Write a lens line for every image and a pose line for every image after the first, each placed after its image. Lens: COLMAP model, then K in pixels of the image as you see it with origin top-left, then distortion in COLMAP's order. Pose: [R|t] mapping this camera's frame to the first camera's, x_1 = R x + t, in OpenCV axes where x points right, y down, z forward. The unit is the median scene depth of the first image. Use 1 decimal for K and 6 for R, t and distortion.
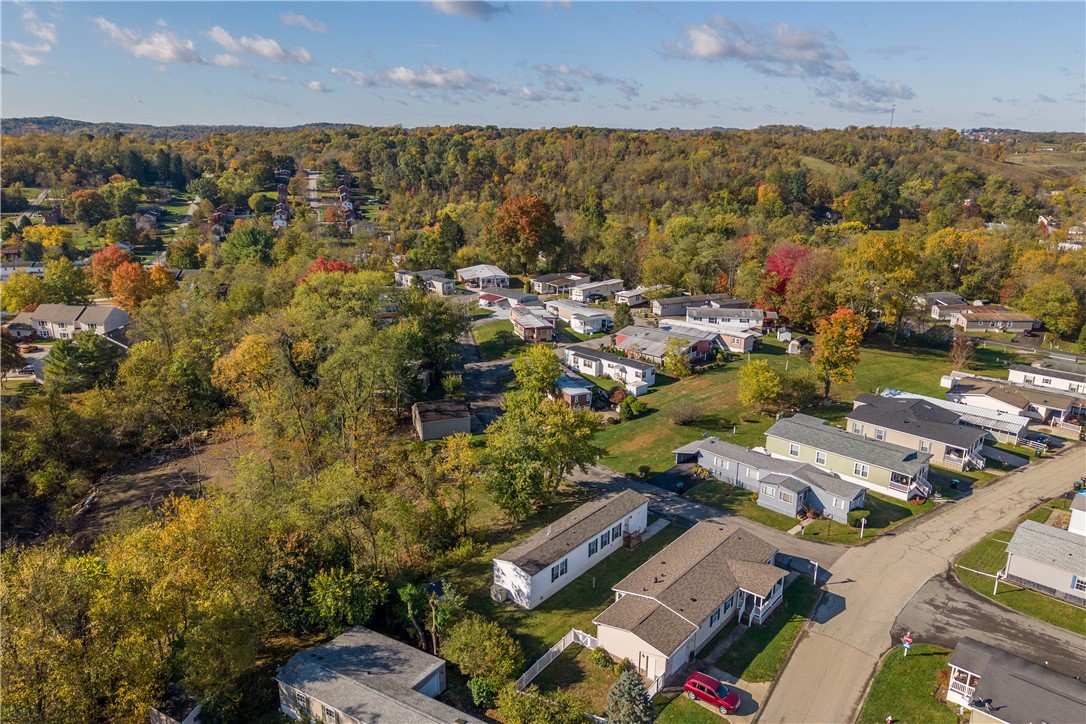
lens RADIAL K [[792.7, 0, 543.0], [0, 792.7, 362.0], [0, 0, 1]] dist [0.006428, 0.005666]
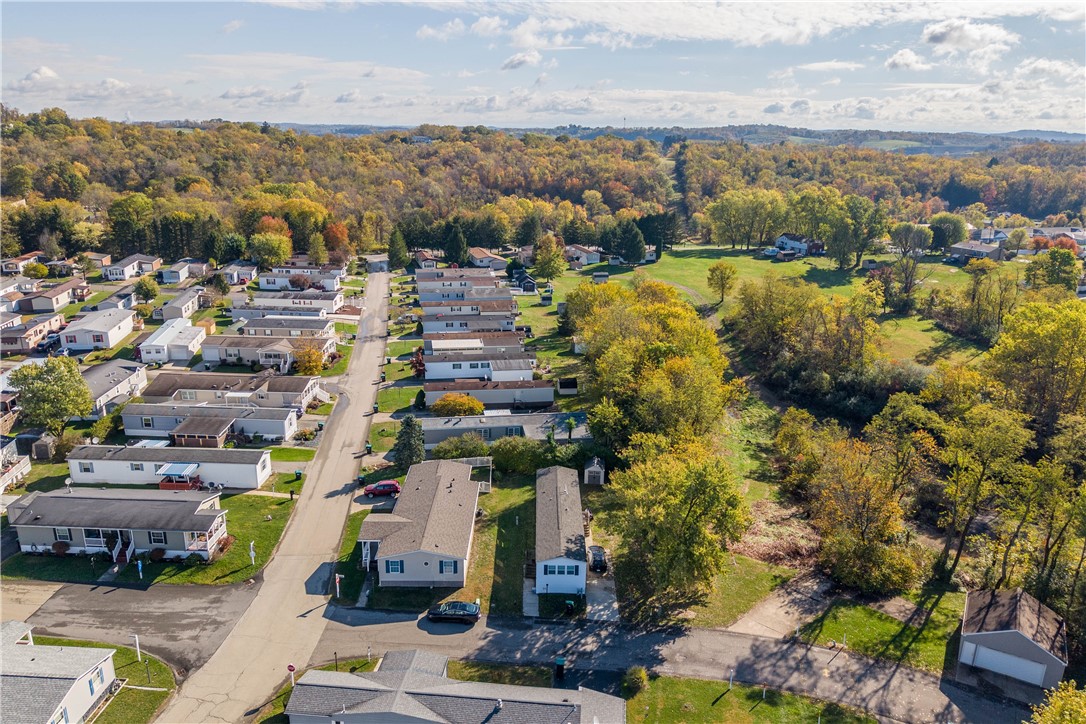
lens RADIAL K [[792.7, 0, 543.0], [0, 792.7, 362.0], [0, 0, 1]] dist [0.006428, 0.005666]
pose [[-0.774682, 0.152259, -0.613747, 0.658895], [-0.208523, 0.854781, 0.475256, -0.442171], [0.596981, 0.496152, -0.630434, 1.526278]]
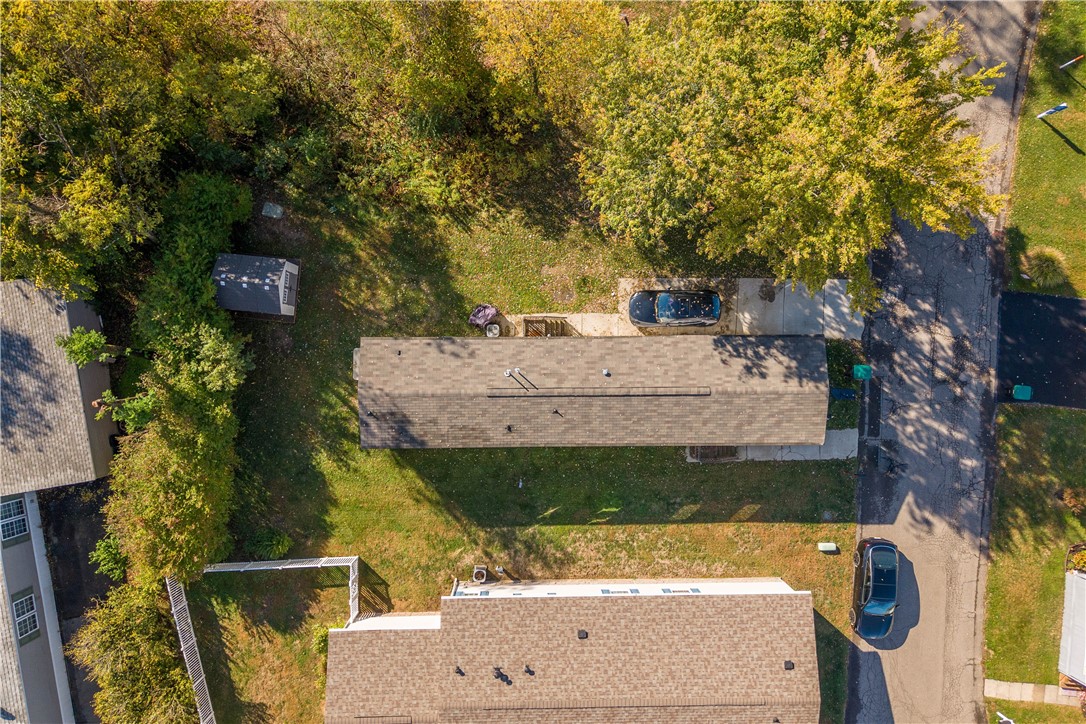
lens RADIAL K [[792.7, 0, 543.0], [0, 792.7, 362.0], [0, 0, 1]] dist [0.006428, 0.005666]
pose [[0.636477, 0.771292, -0.002391, 0.015364], [-0.228021, 0.191125, 0.954713, -0.198333], [0.736820, -0.607108, 0.297517, 0.852471]]
